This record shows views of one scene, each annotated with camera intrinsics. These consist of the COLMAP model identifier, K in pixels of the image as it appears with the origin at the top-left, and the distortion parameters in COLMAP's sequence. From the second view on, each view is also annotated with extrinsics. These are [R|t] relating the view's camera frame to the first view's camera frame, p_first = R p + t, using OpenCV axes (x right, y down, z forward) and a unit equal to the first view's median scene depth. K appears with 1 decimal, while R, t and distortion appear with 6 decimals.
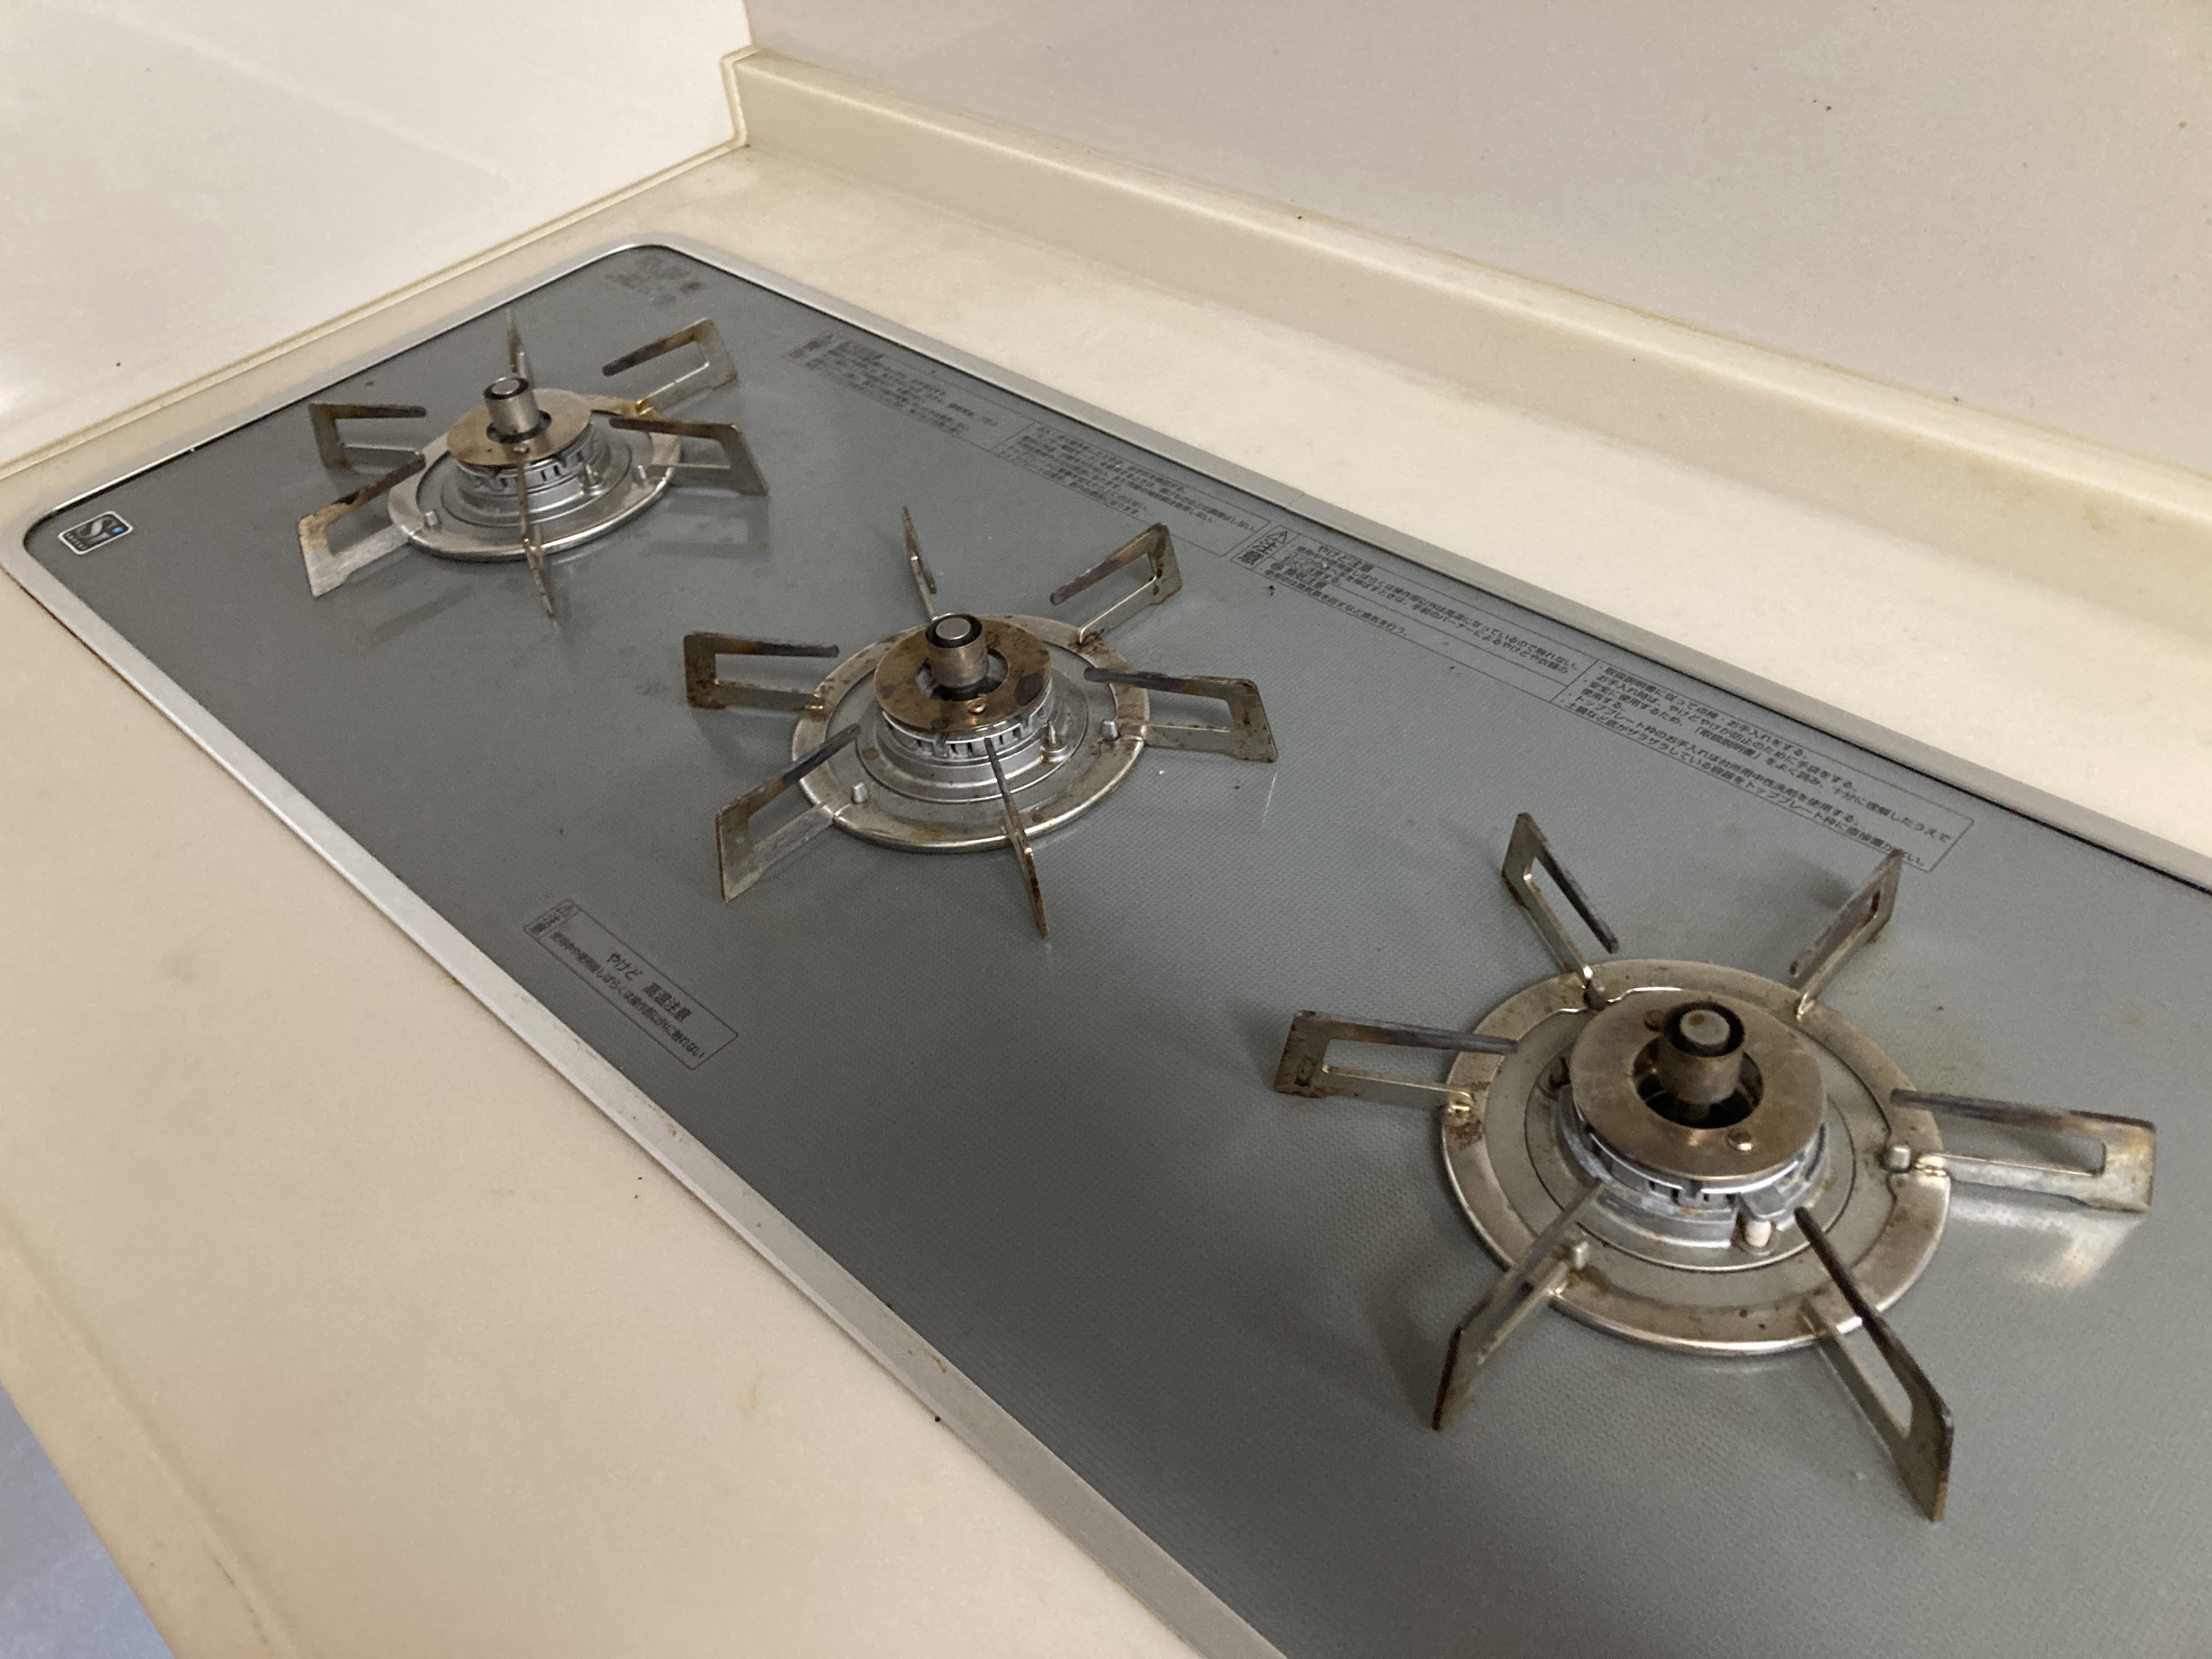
lens RADIAL K [[1801.5, 0, 1106.0], [0, 1801.5, 829.5], [0, 0, 1]] dist [-0.000249, 0.018374]
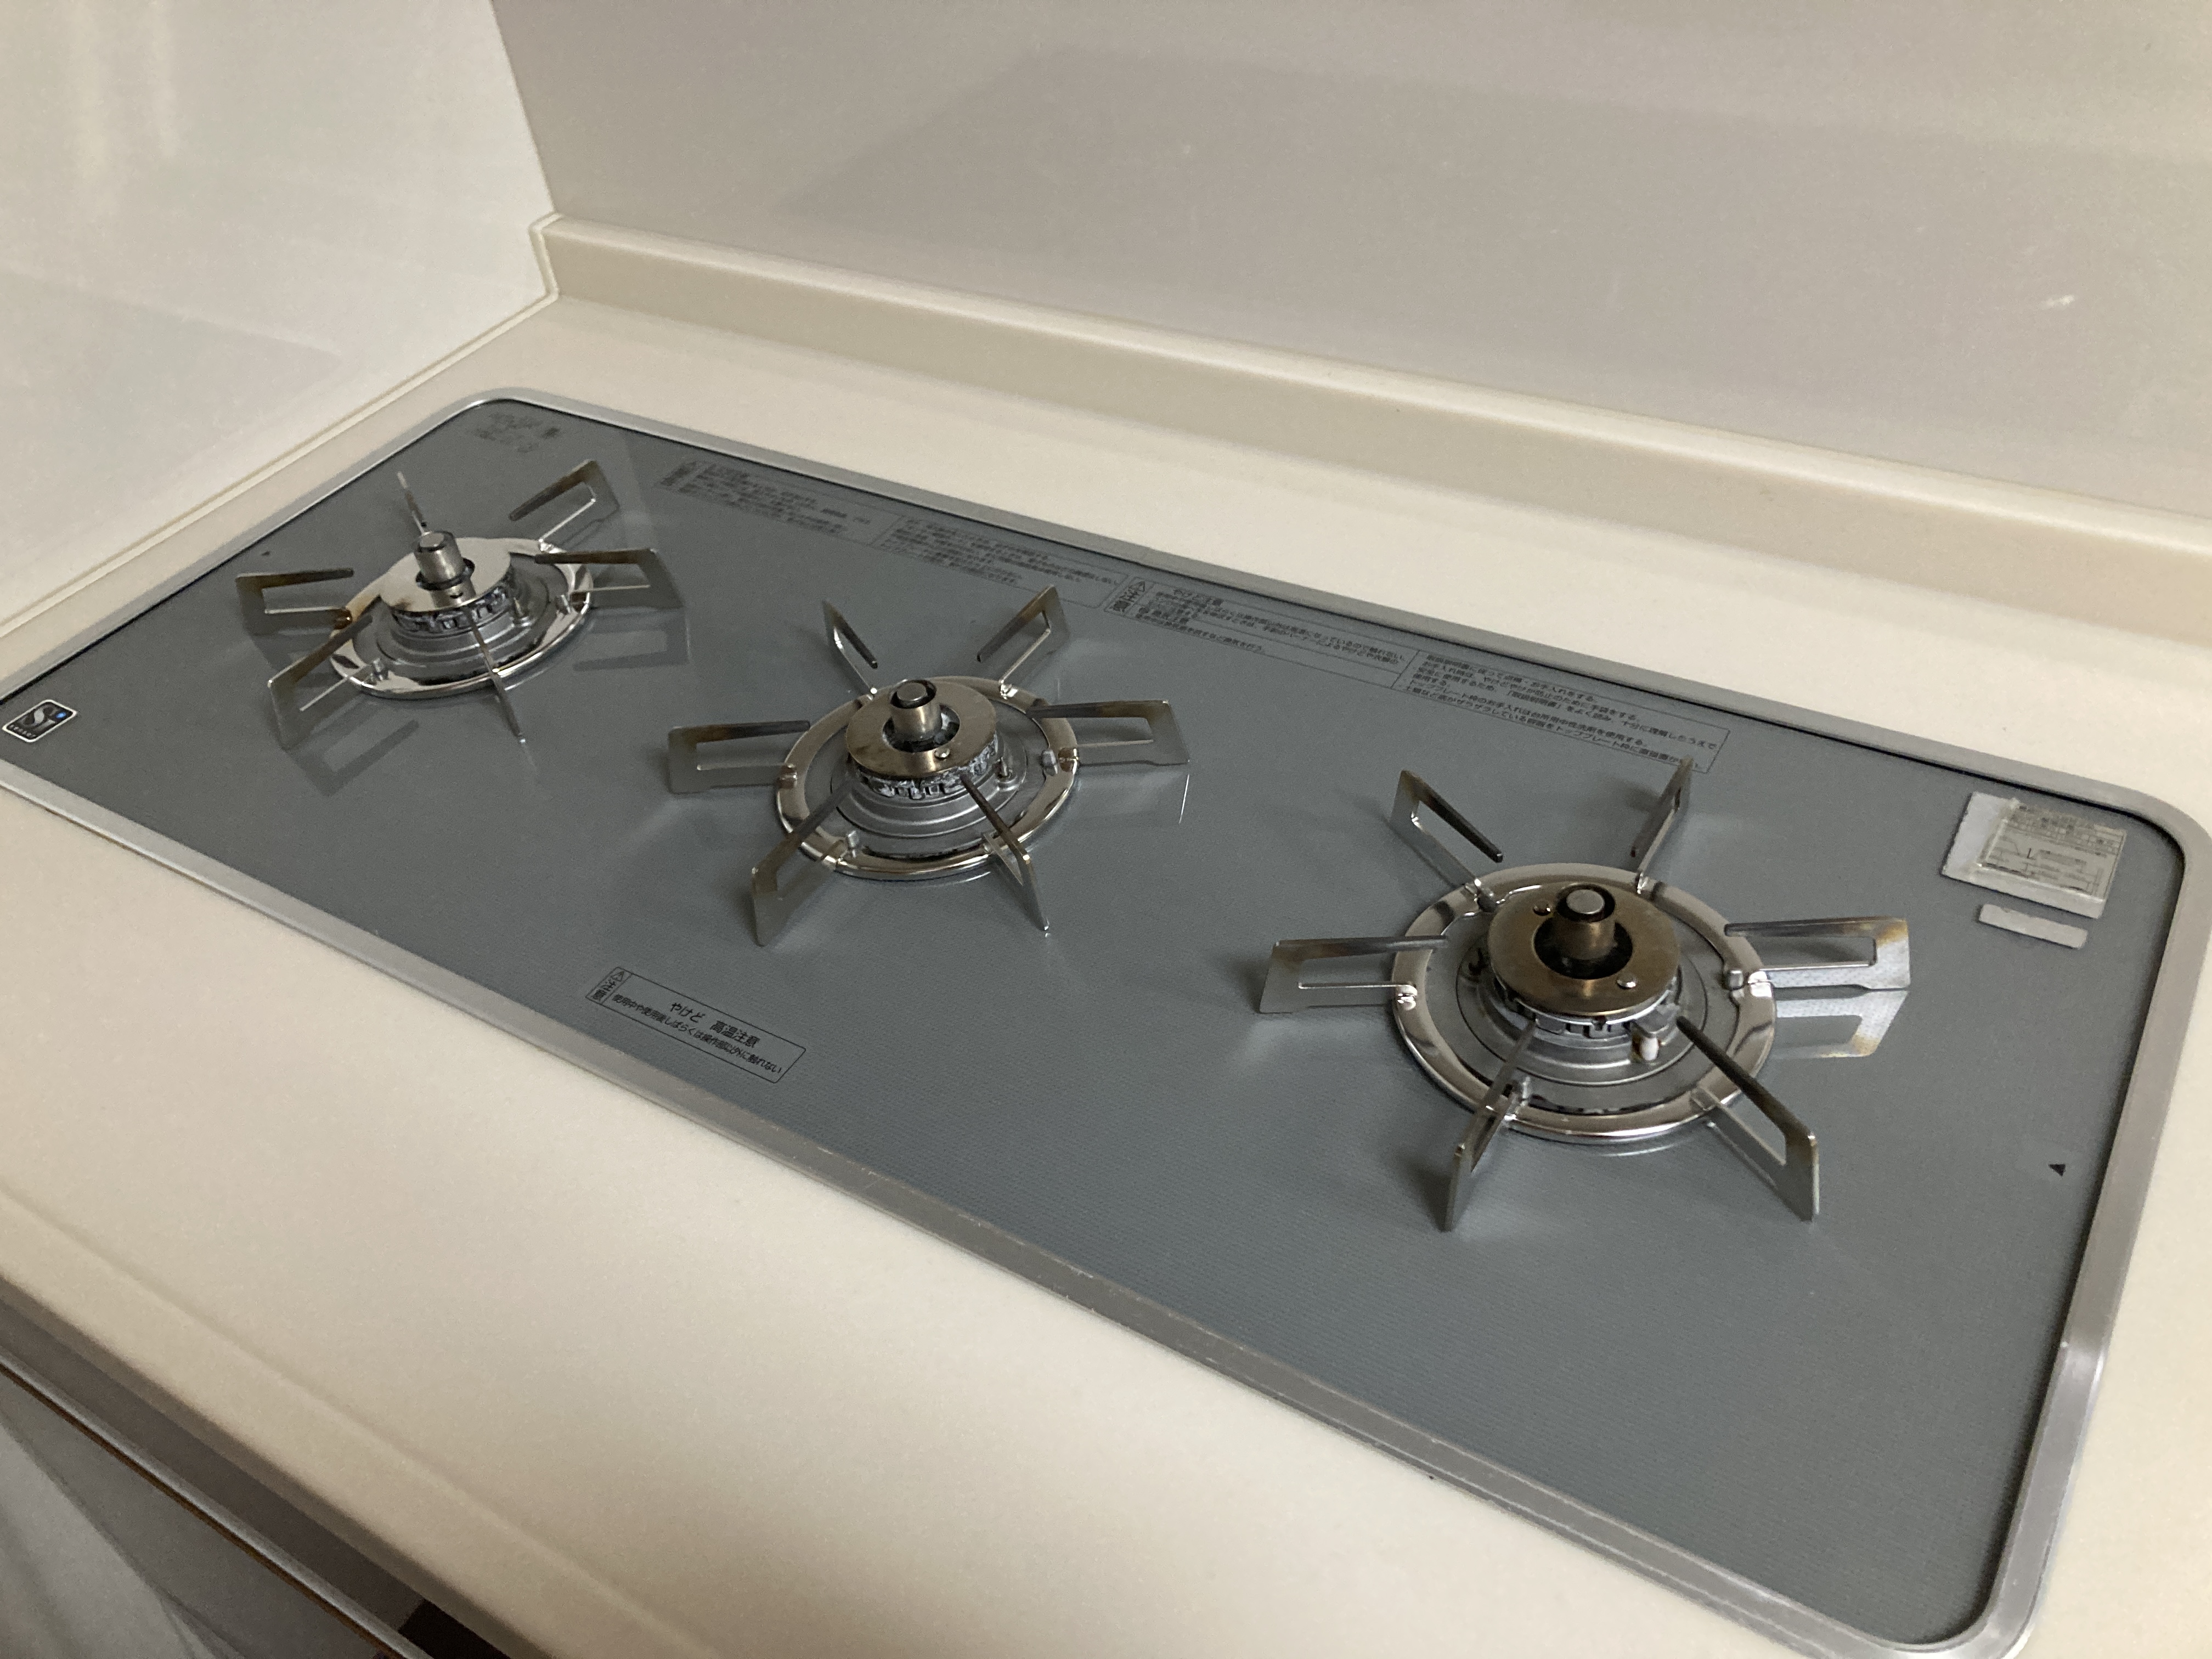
lens RADIAL K [[1786.2, 0, 1096.5], [0, 1786.2, 758.7], [0, 0, 1]] dist [0.055430, -0.105748]
pose [[0.977646, -0.139890, 0.156968, -0.156106], [0.150513, 0.986910, -0.057913, 0.019195], [-0.146811, 0.080244, 0.985904, -0.193306]]
